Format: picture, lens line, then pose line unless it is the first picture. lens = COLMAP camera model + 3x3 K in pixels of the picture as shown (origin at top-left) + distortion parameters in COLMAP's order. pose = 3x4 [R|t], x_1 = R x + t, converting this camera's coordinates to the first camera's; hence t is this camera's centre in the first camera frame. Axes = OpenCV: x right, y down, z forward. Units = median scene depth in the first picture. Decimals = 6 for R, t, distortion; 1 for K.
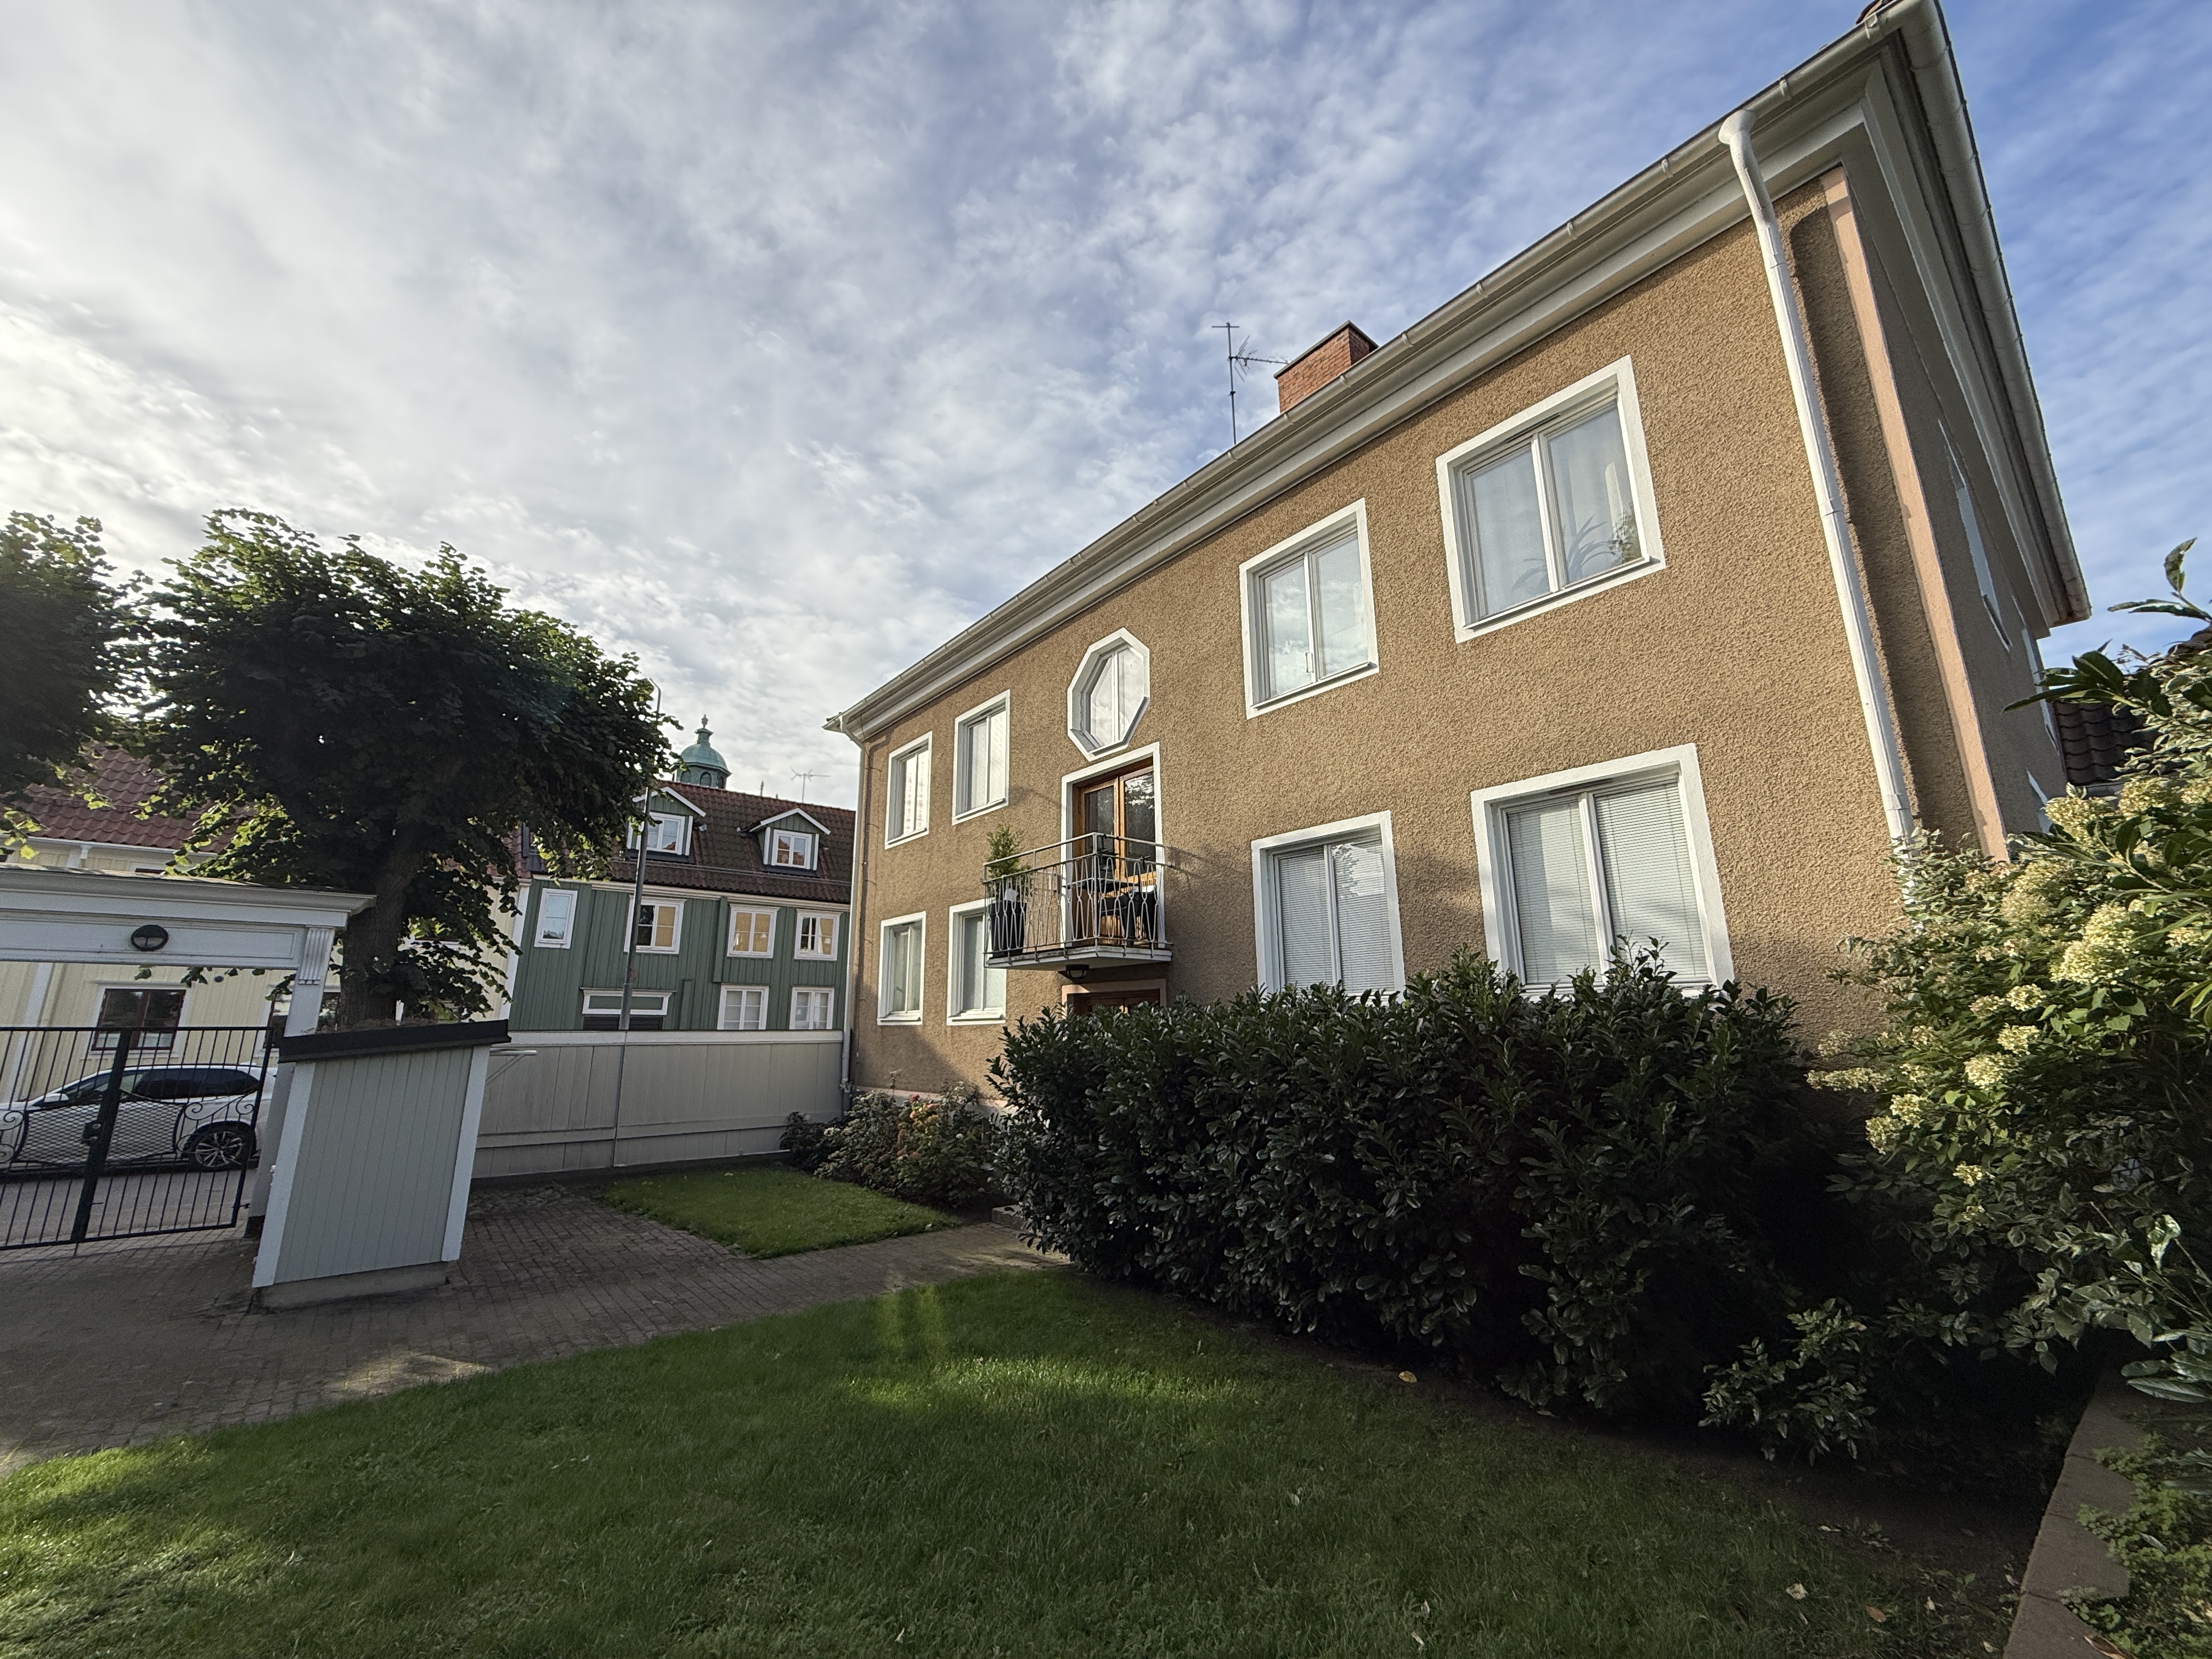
lens RADIAL K [[881.3, 0, 1098.9], [0, 881.3, 832.2], [0, 0, 1]] dist [-0.001695, 0.000484]
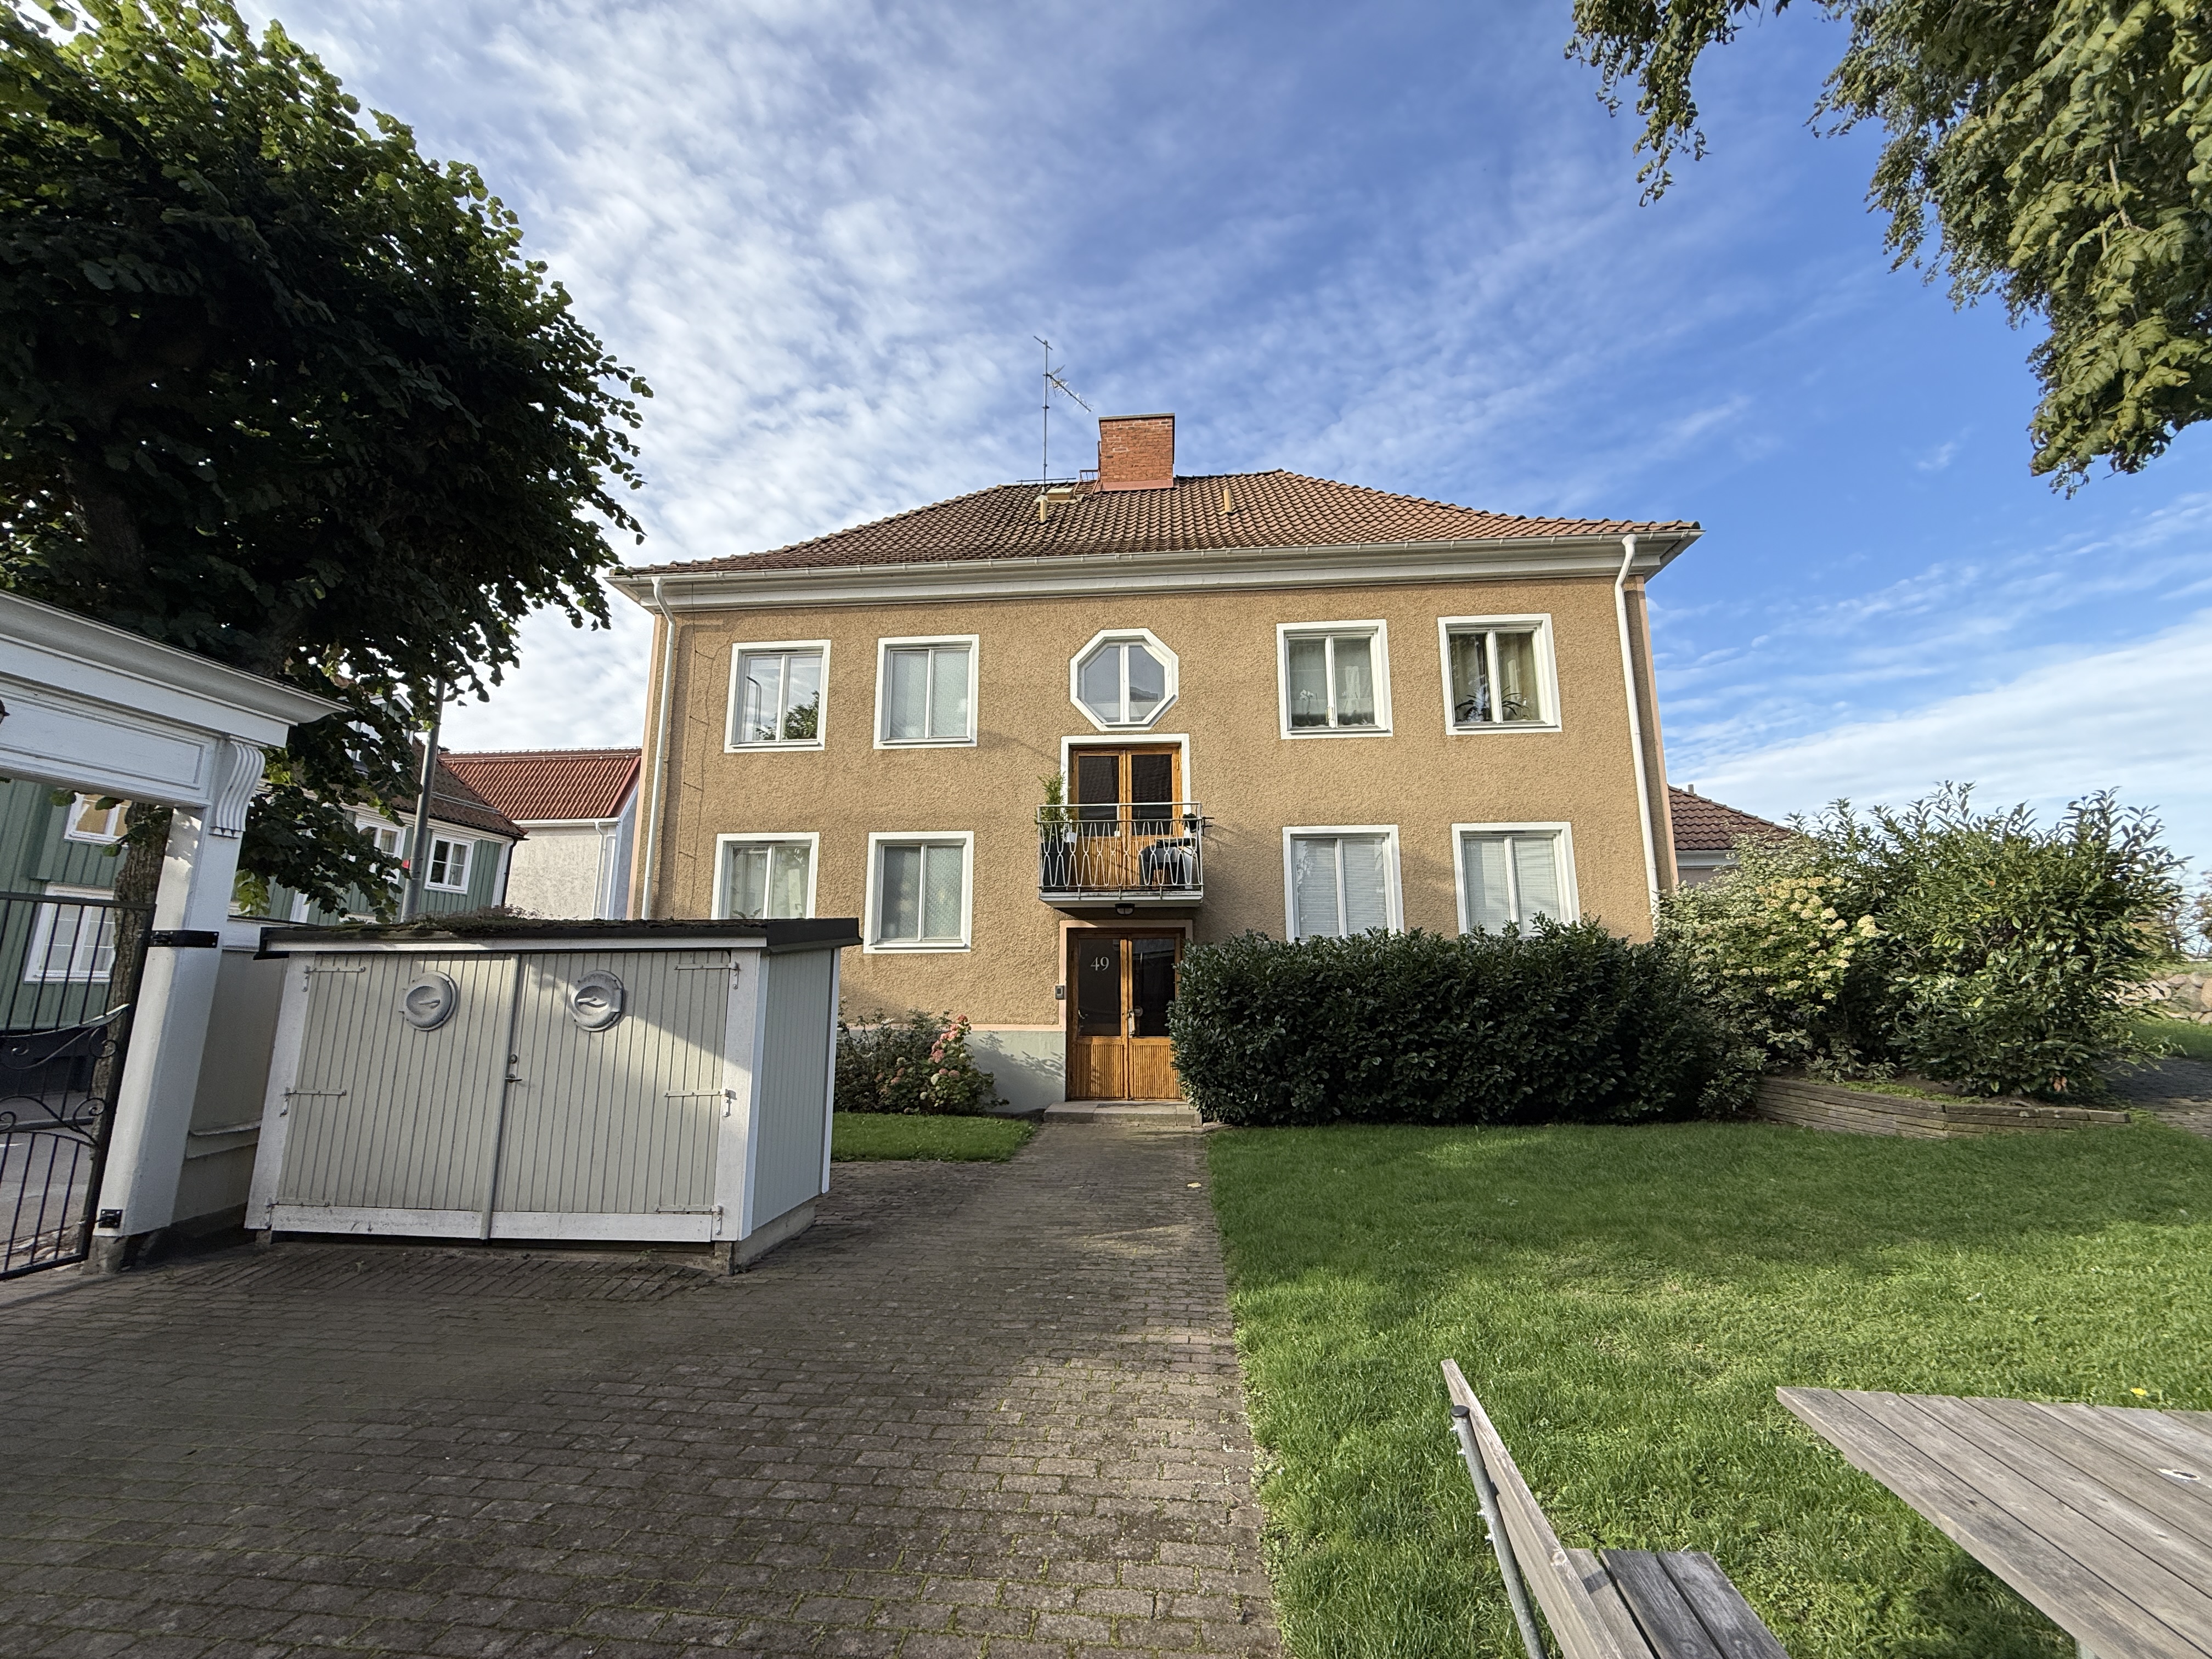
lens RADIAL K [[881.3, 0, 1095.4], [0, 881.3, 828.7], [0, 0, 1]] dist [-0.001695, 0.000484]
pose [[0.700223, 0.137898, 0.700480, -0.879738], [-0.163683, 0.986042, -0.030491, 0.090339], [-0.694907, -0.093306, 0.713021, 0.178453]]
